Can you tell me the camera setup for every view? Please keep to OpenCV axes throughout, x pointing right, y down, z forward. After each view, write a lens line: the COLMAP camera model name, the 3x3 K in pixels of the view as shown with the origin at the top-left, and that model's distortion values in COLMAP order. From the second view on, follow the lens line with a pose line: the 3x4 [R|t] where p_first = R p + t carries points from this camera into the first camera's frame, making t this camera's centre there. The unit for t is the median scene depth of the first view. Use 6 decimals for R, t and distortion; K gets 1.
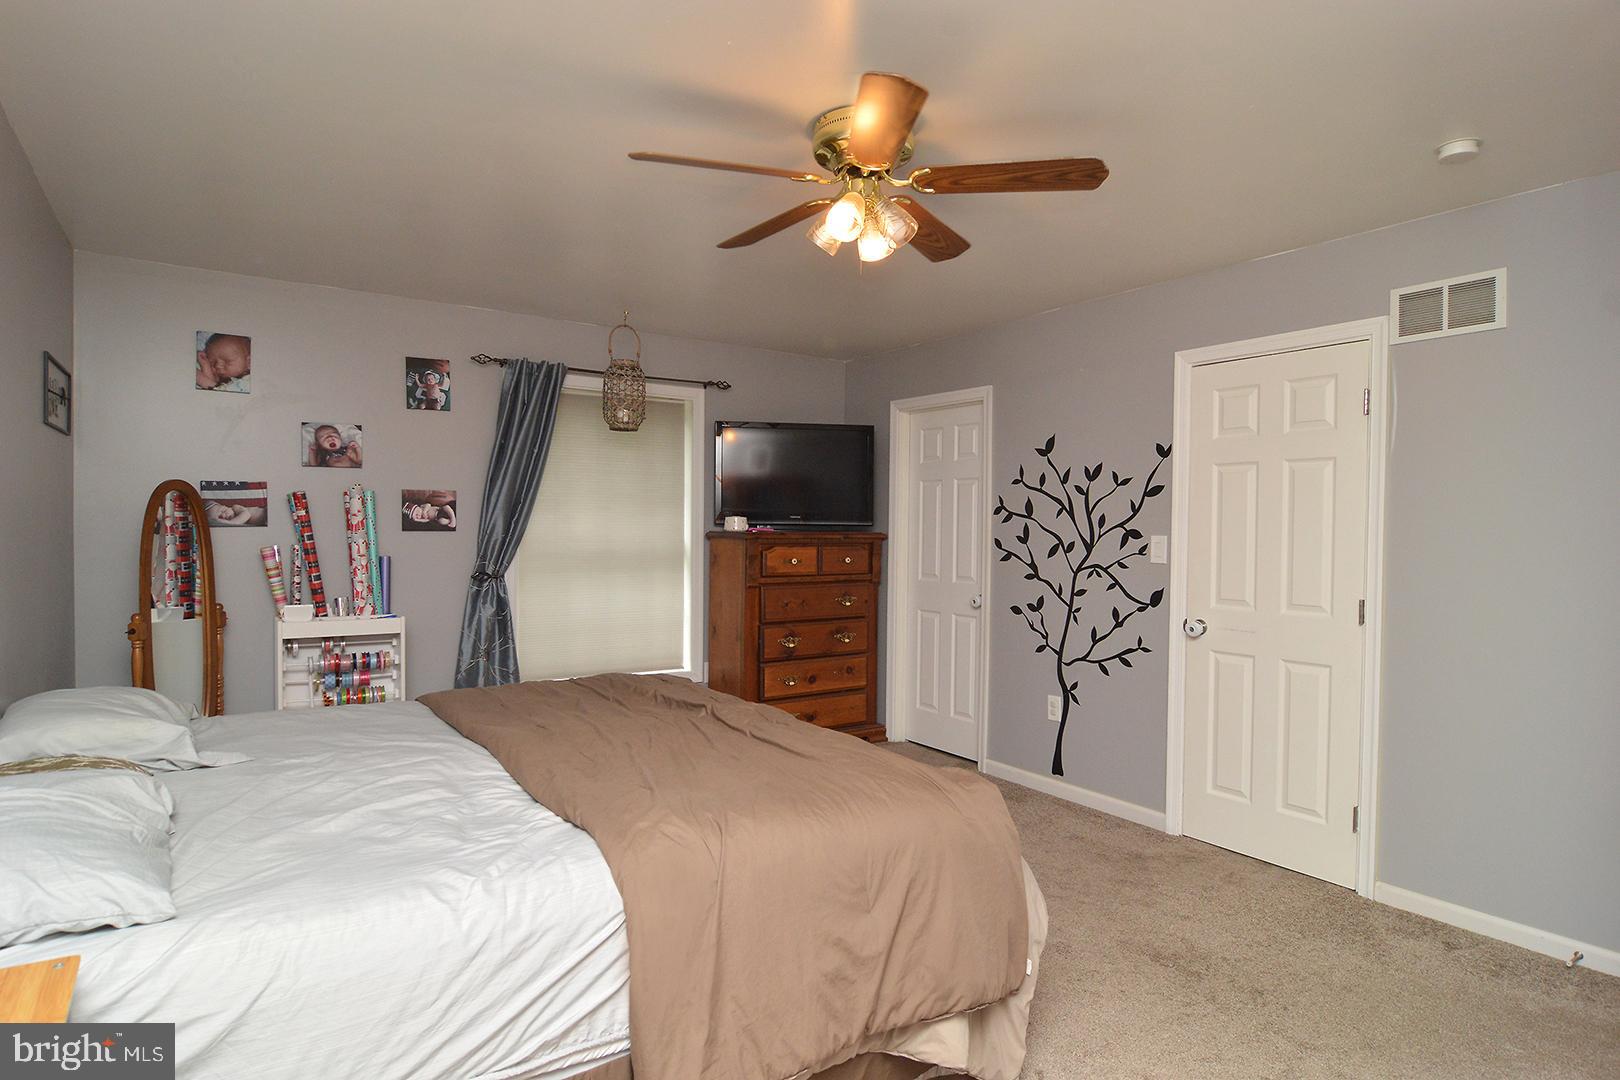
lens RADIAL K [[880.8, 0, 804.5], [0, 880.8, 548.4], [0, 0, 1]] dist [-0.004826, -0.011904]
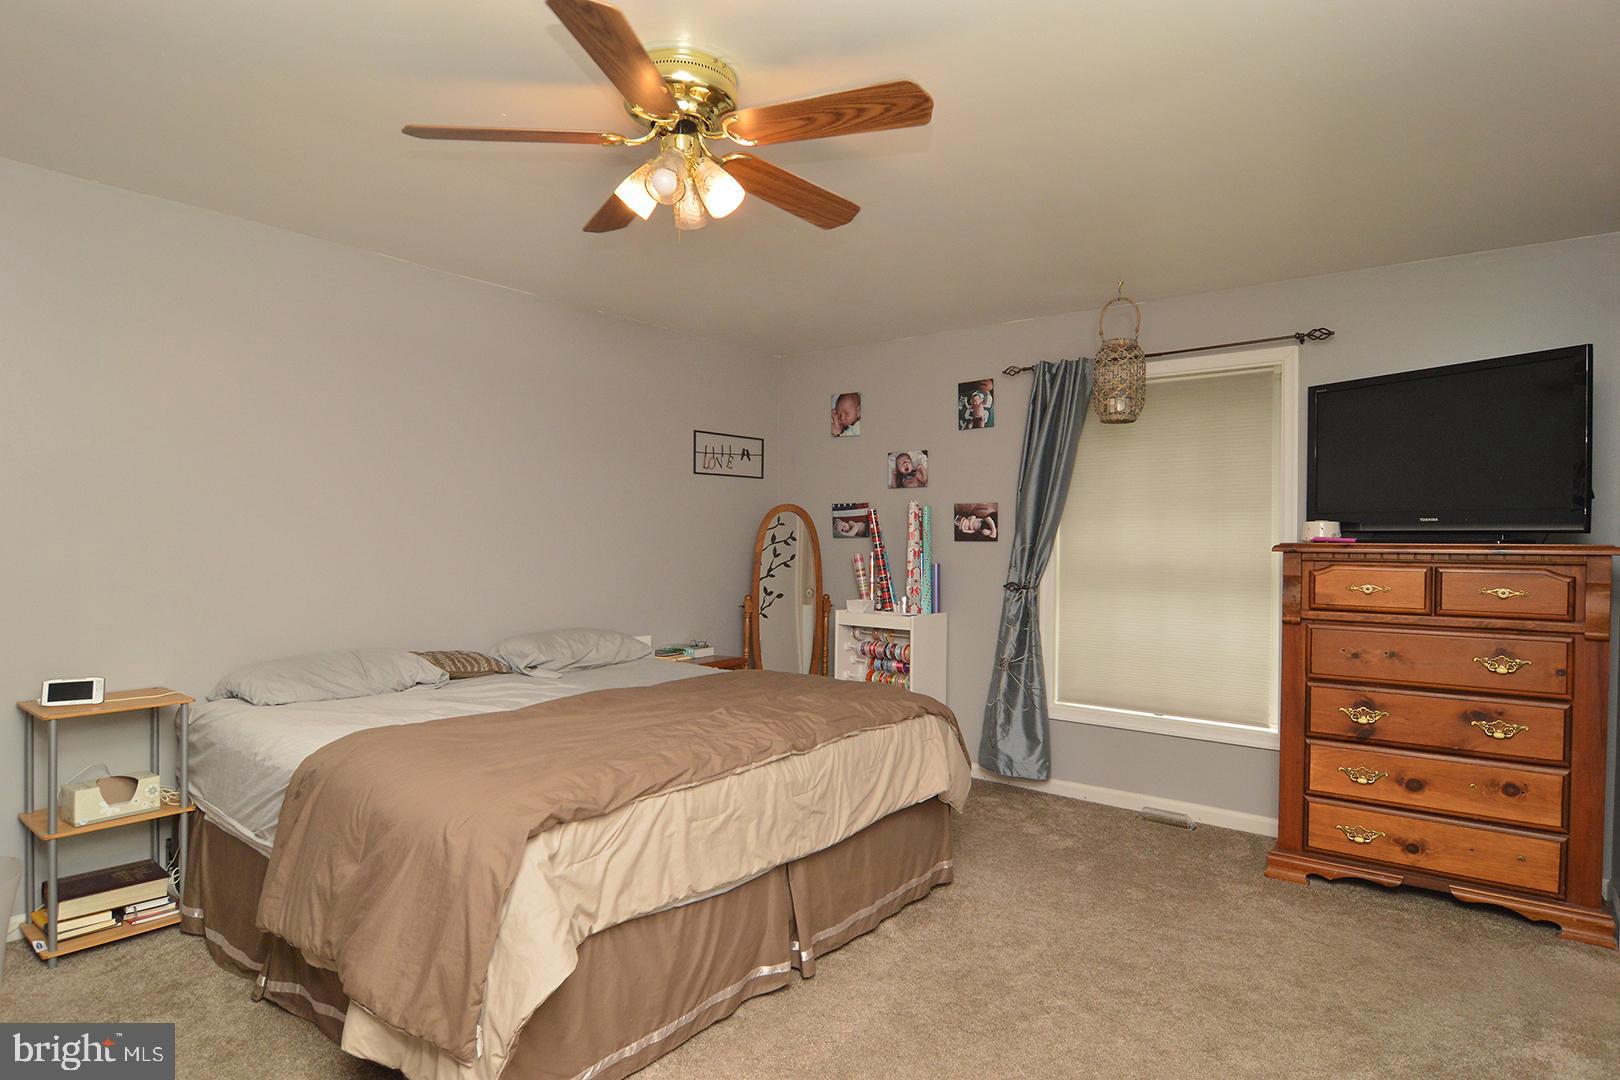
lens RADIAL K [[880.8, 0, 804.5], [0, 880.8, 548.4], [0, 0, 1]] dist [-0.004826, -0.011904]
pose [[0.303426, 0.000298, -0.952855, 0.533615], [-0.032357, 0.999426, -0.009991, 0.006203], [0.952306, 0.033863, 0.303261, 0.480616]]
